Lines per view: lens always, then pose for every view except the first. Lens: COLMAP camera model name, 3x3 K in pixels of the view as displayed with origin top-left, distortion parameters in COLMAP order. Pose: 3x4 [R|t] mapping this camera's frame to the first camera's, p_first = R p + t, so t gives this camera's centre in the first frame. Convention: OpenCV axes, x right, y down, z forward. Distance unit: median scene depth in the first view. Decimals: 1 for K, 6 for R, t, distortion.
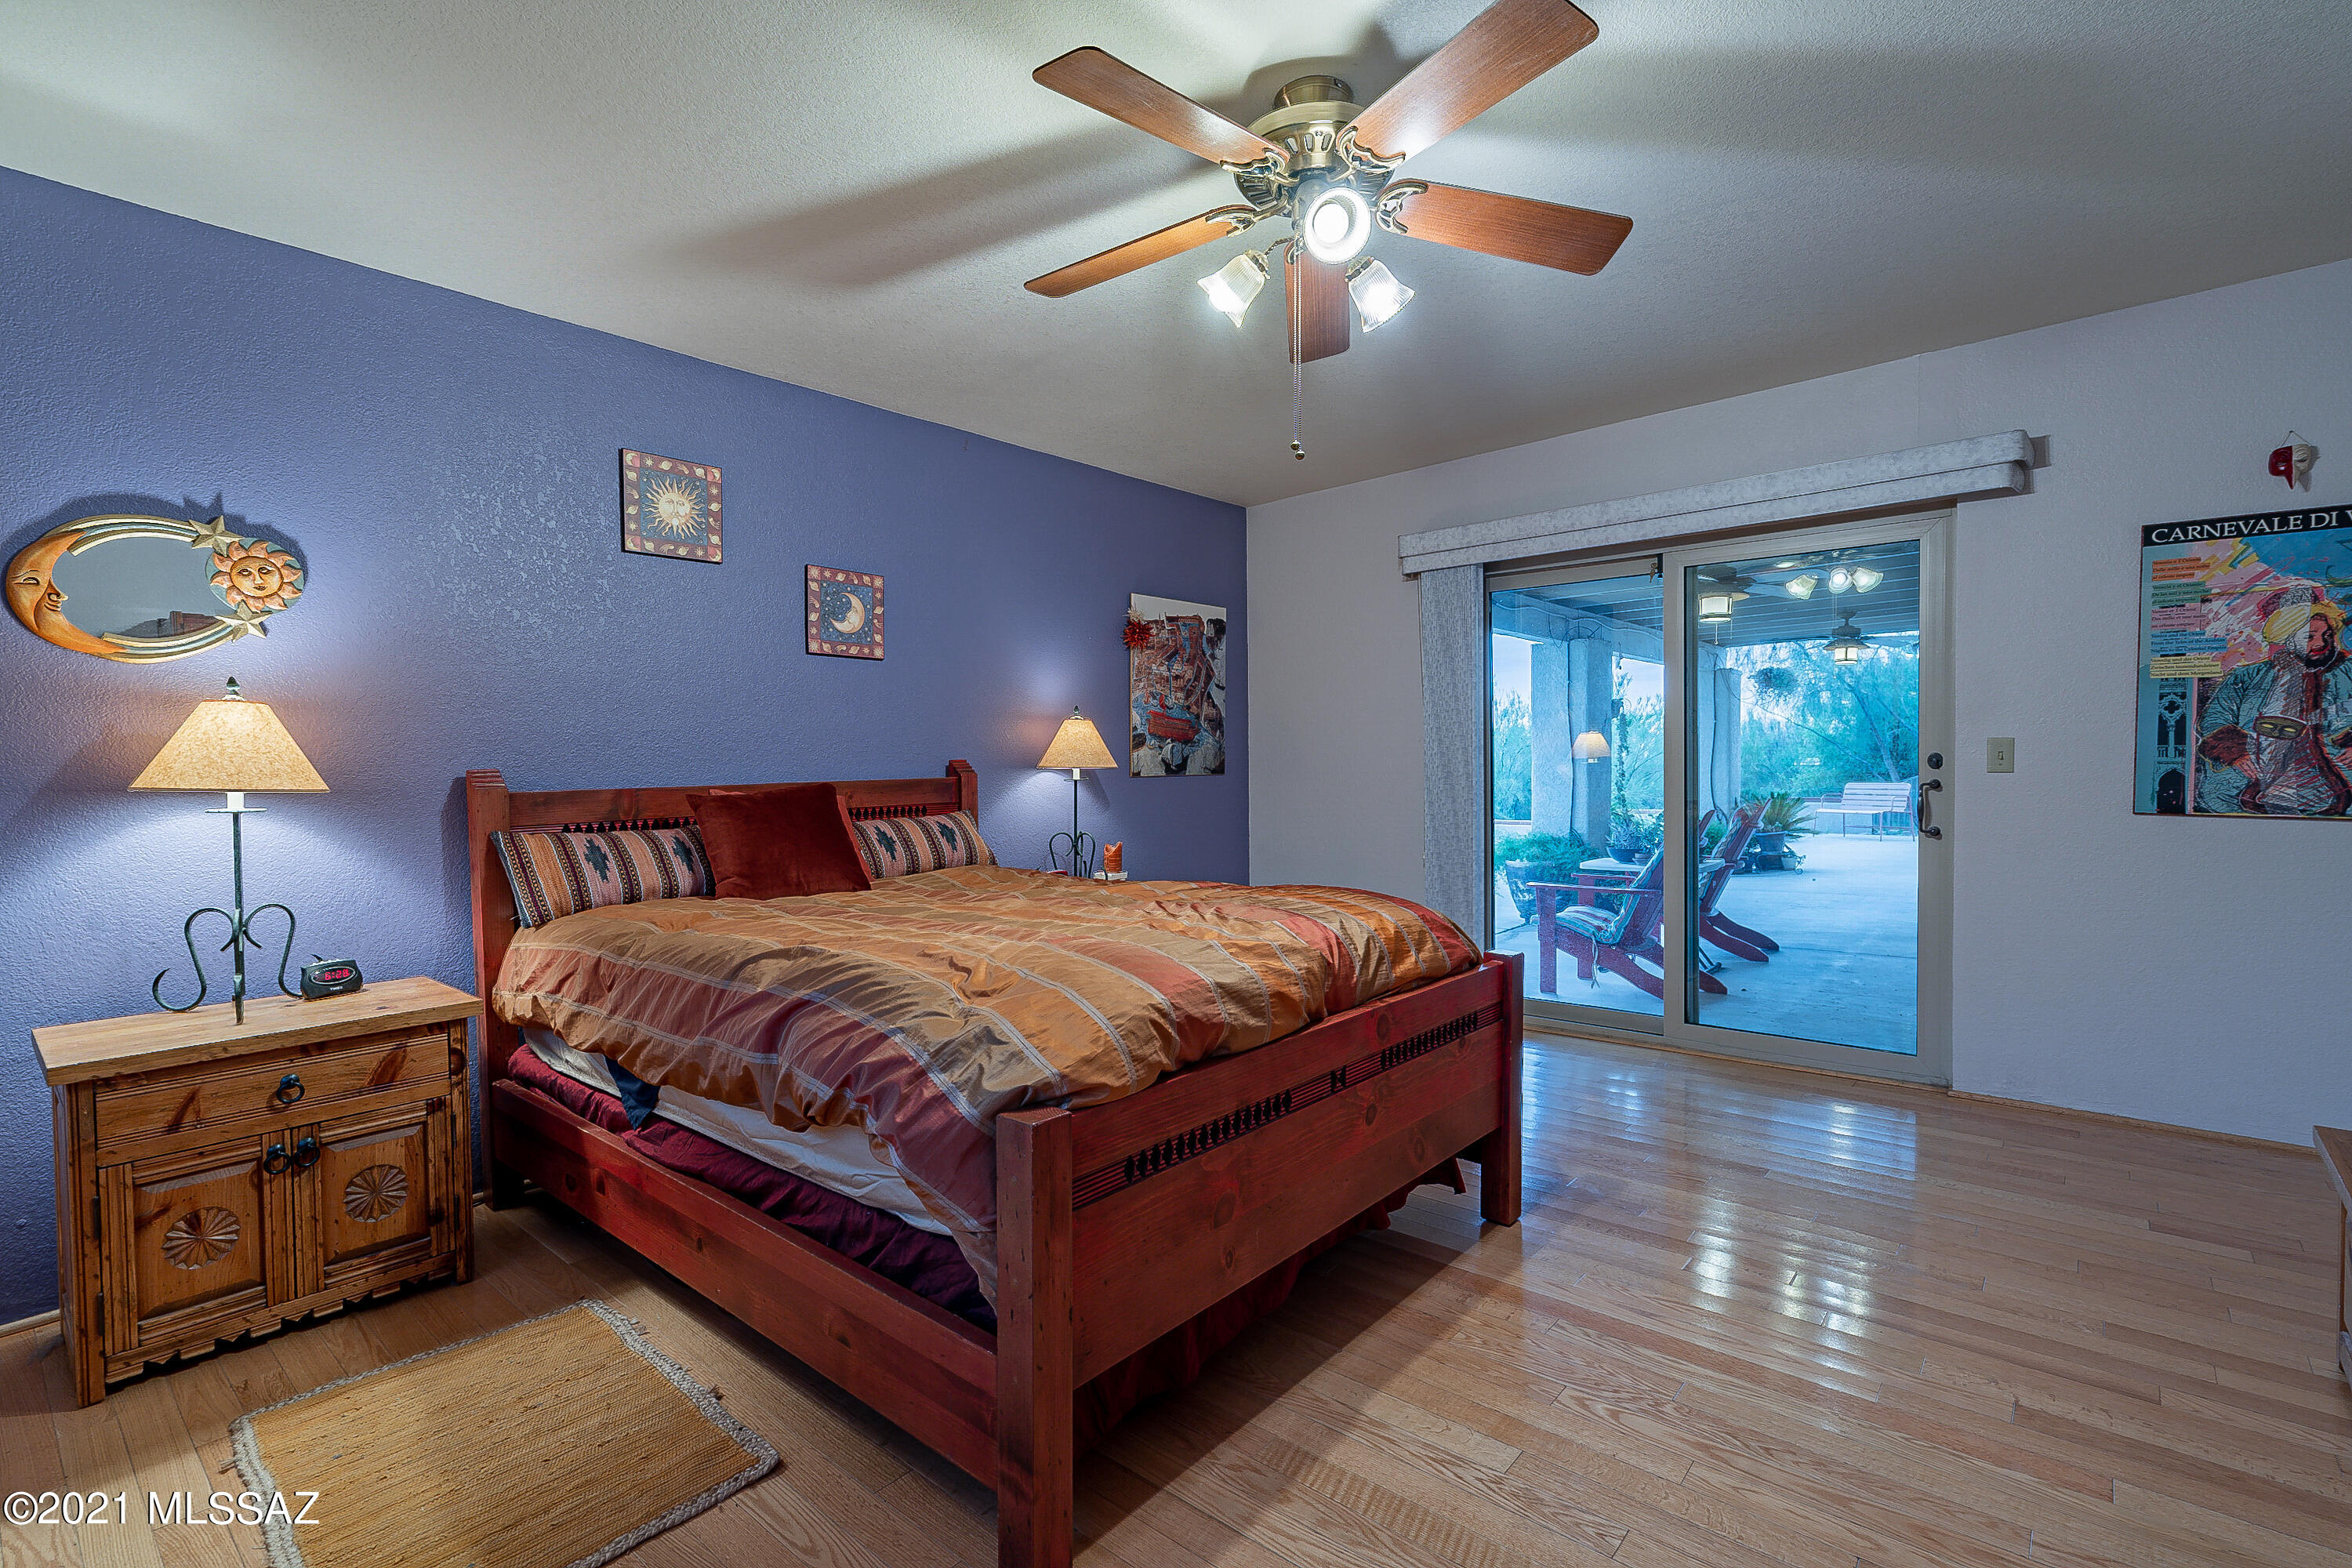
lens RADIAL K [[1064.1, 0, 1190.8], [0, 1064.1, 777.0], [0, 0, 1]] dist [0.000977, 0.000444]
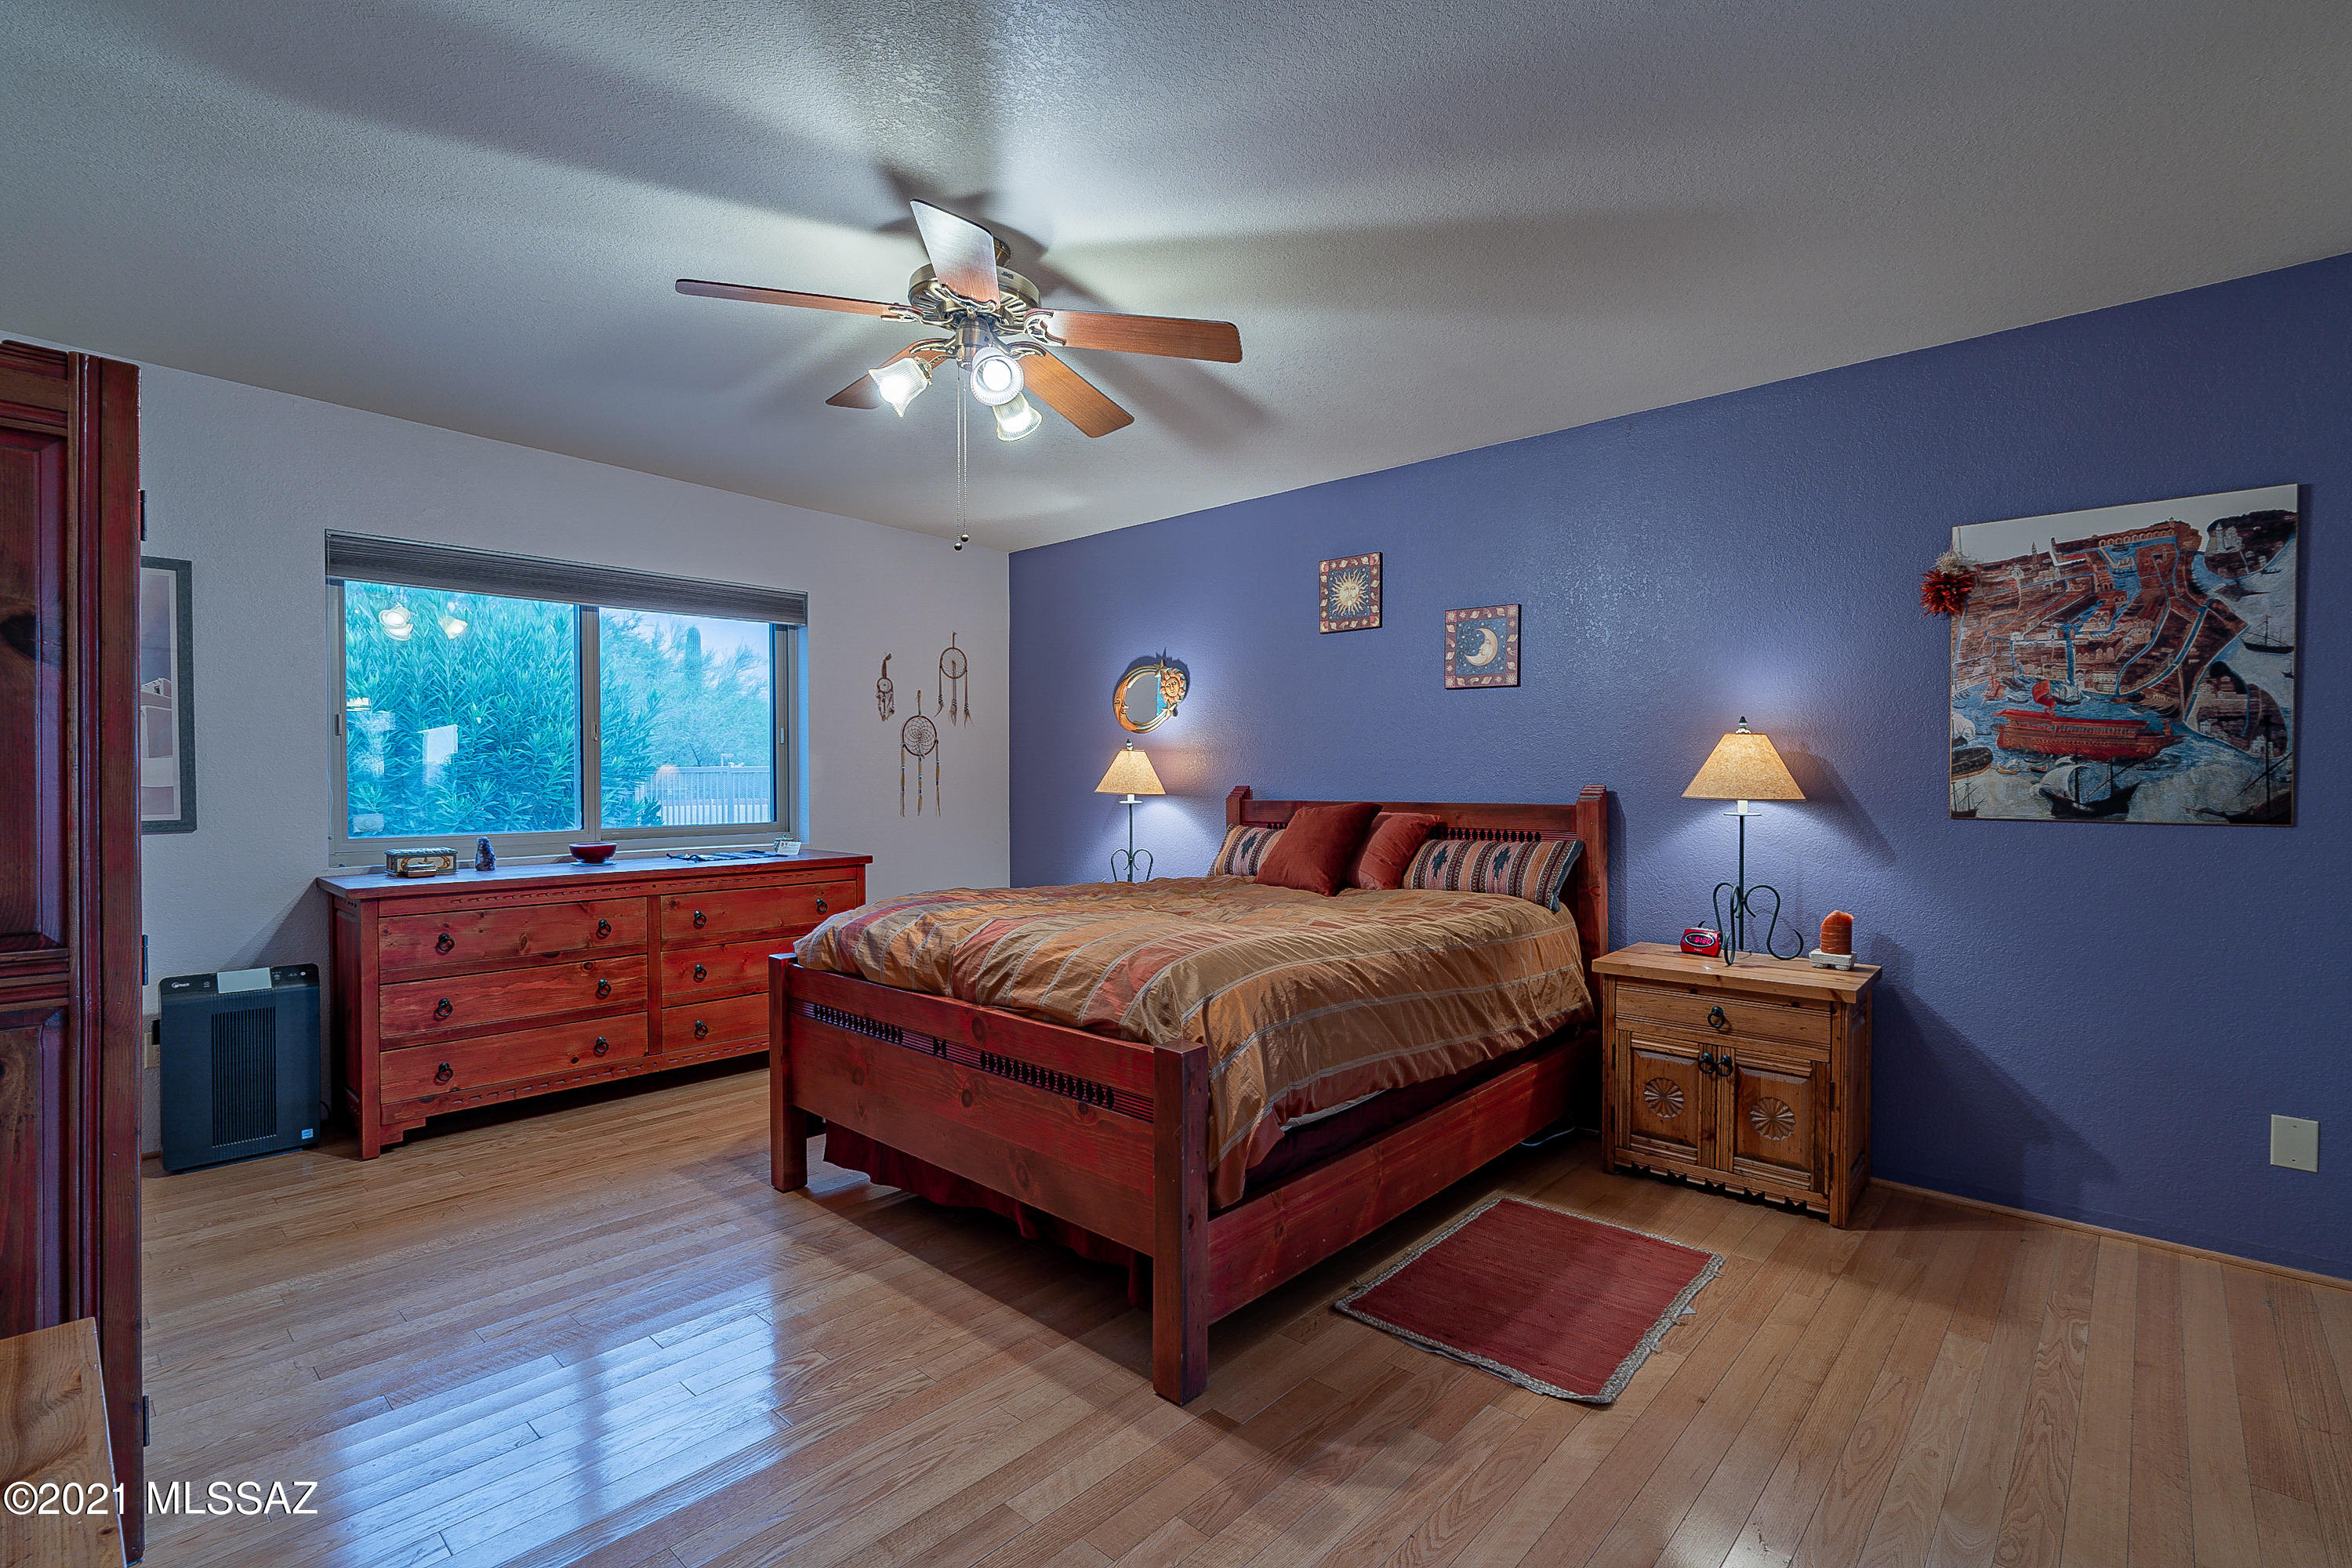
lens RADIAL K [[1064.1, 0, 1189.1], [0, 1064.1, 786.6], [0, 0, 1]] dist [0.000977, 0.000444]
pose [[-0.020757, 0.018984, -0.999604, 0.588969], [-0.022867, 0.999549, 0.019457, -0.020986], [0.999523, 0.023262, -0.020313, 0.566355]]
